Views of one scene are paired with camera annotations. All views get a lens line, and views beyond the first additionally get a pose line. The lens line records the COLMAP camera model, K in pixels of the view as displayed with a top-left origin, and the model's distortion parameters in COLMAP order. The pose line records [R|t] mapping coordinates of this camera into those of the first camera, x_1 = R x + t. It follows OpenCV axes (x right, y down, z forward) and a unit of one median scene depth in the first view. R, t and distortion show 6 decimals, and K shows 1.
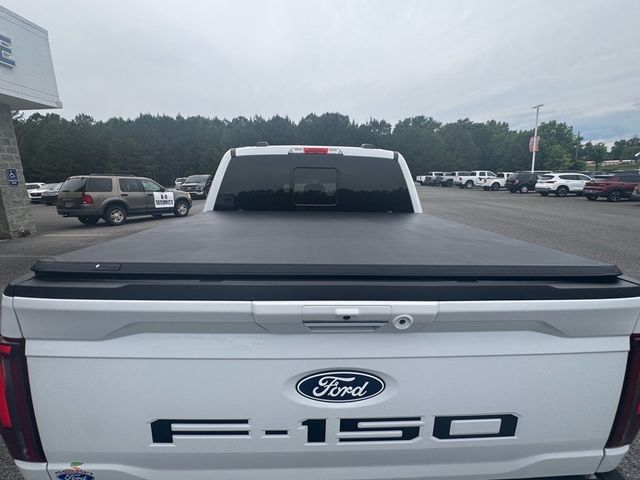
lens RADIAL K [[322.0, 0, 317.8], [0, 322.0, 239.4], [0, 0, 1]] dist [-0.000967, -0.002033]
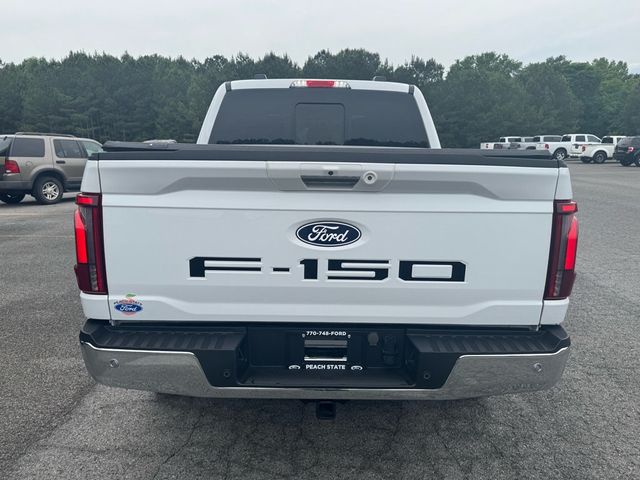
lens RADIAL K [[484.2, 0, 316.0], [0, 484.2, 234.3], [0, 0, 1]] dist [0.061320, -0.083111]
pose [[0.999472, 0.005247, -0.032068, 0.081693], [-0.005653, 0.999905, -0.012567, 0.471560], [0.031999, 0.012741, 0.999407, -1.022063]]
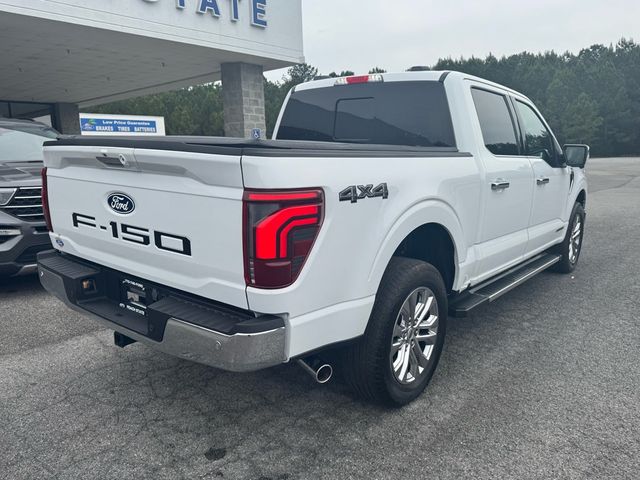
lens RADIAL K [[485.8, 0, 322.1], [0, 485.8, 241.5], [0, 0, 1]] dist [0.053566, -0.079777]
pose [[0.752392, 0.125614, -0.646628, 2.581953], [-0.126364, 0.990941, 0.045469, 0.390810], [0.646482, 0.047500, 0.761449, -0.305348]]
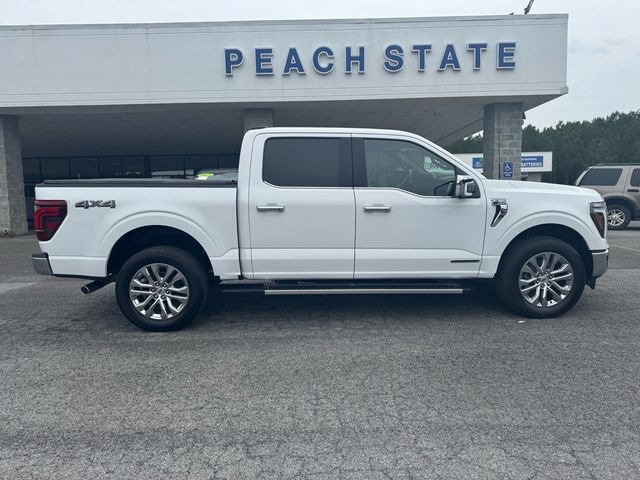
lens RADIAL K [[466.6, 0, 347.3], [0, 466.6, 242.0], [0, 0, 1]] dist [0.005360, -0.000996]
pose [[0.019666, 0.121752, -0.992366, 6.371487], [-0.172393, 0.978104, 0.116586, -0.478913], [0.984832, 0.168784, 0.040224, 4.566633]]
